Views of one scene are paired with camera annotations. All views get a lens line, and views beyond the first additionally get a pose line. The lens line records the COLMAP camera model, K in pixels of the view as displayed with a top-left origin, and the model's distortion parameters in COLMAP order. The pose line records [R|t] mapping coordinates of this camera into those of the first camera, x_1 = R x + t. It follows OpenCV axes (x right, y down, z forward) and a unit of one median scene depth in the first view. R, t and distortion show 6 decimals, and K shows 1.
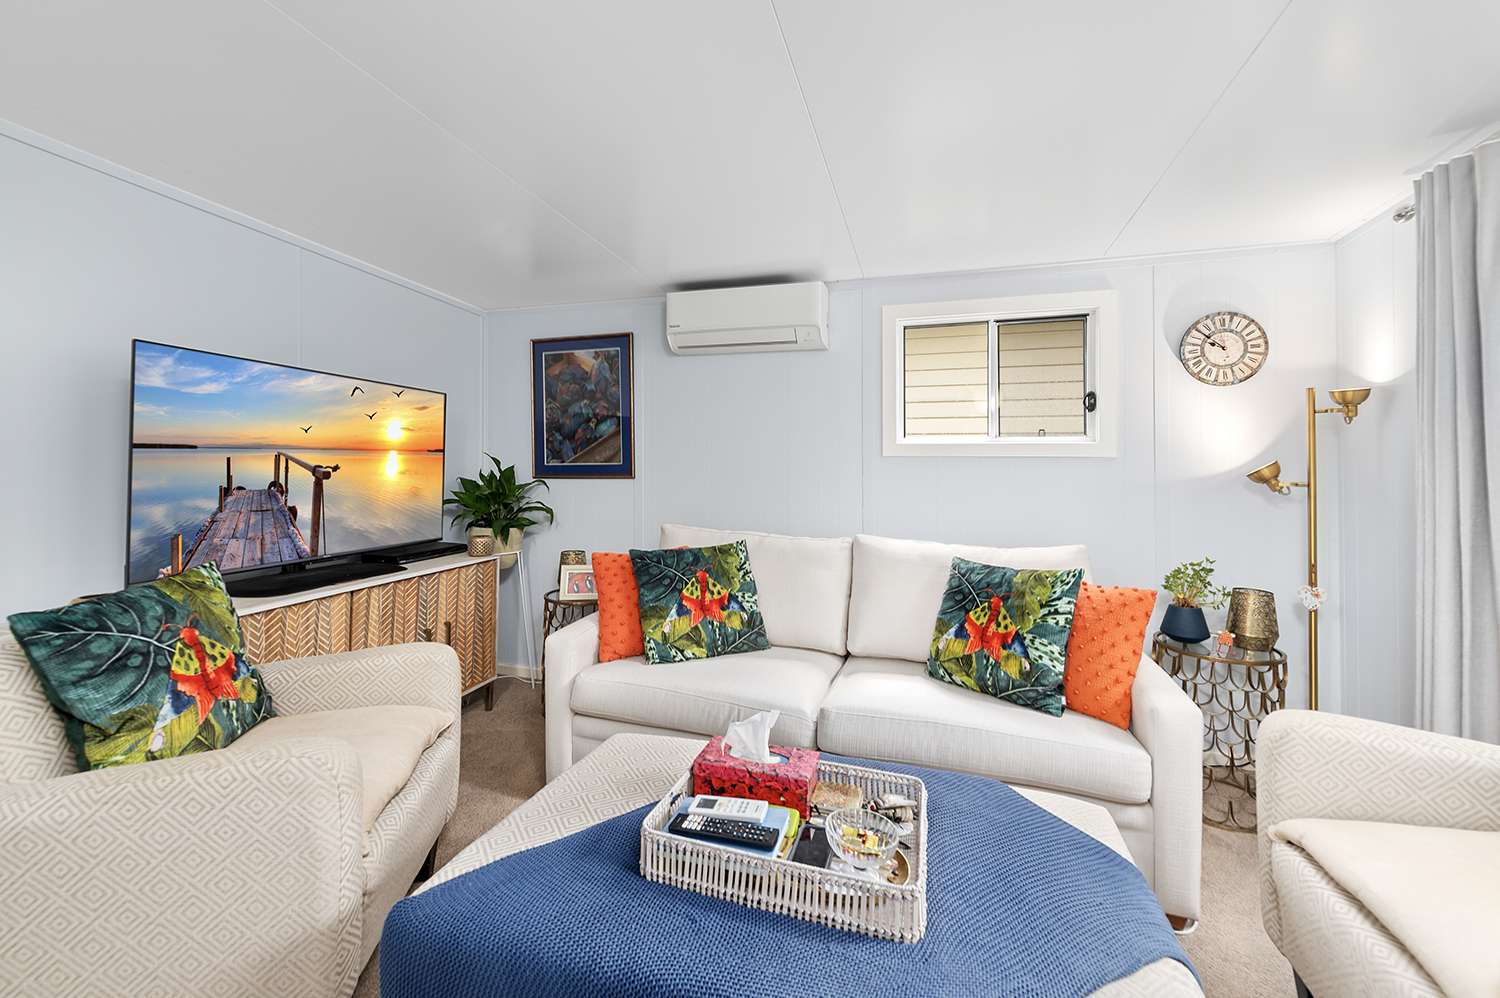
lens RADIAL K [[601.9, 0, 747.1], [0, 601.9, 471.1], [0, 0, 1]] dist [0.000776, 0.000011]
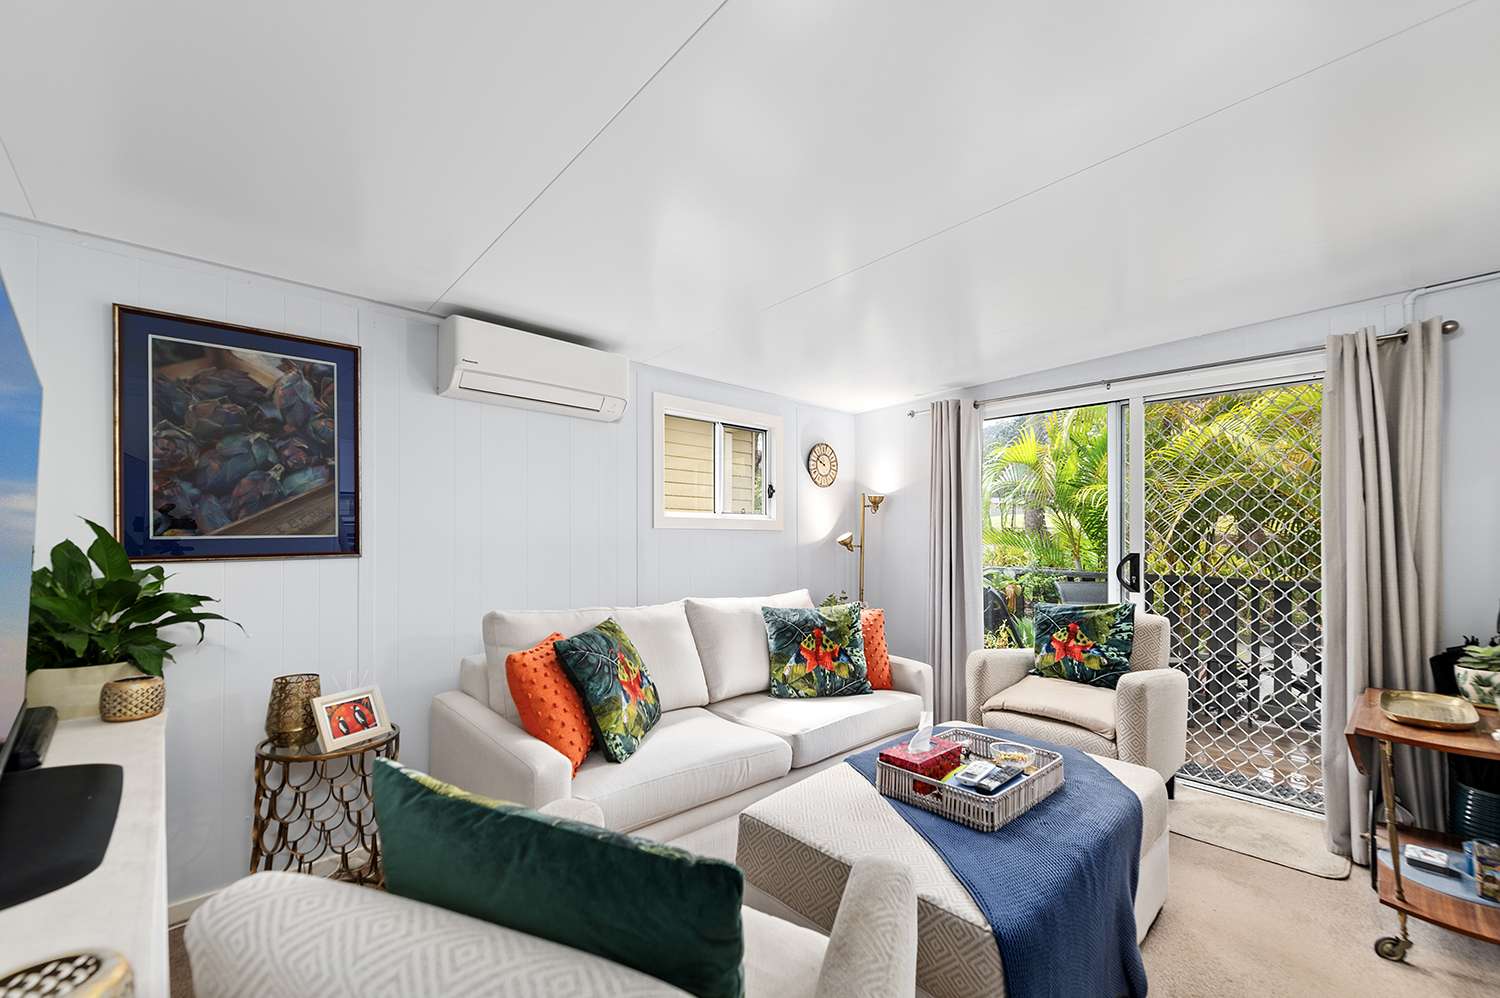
lens RADIAL K [[601.7, 0, 749.2], [0, 601.7, 534.2], [0, 0, 1]] dist [-0.000628, -0.000148]
pose [[0.499536, -0.003199, 0.866287, -0.654907], [0.008322, 0.999965, -0.001106, -0.010967], [-0.866253, 0.007761, 0.499545, 0.305437]]
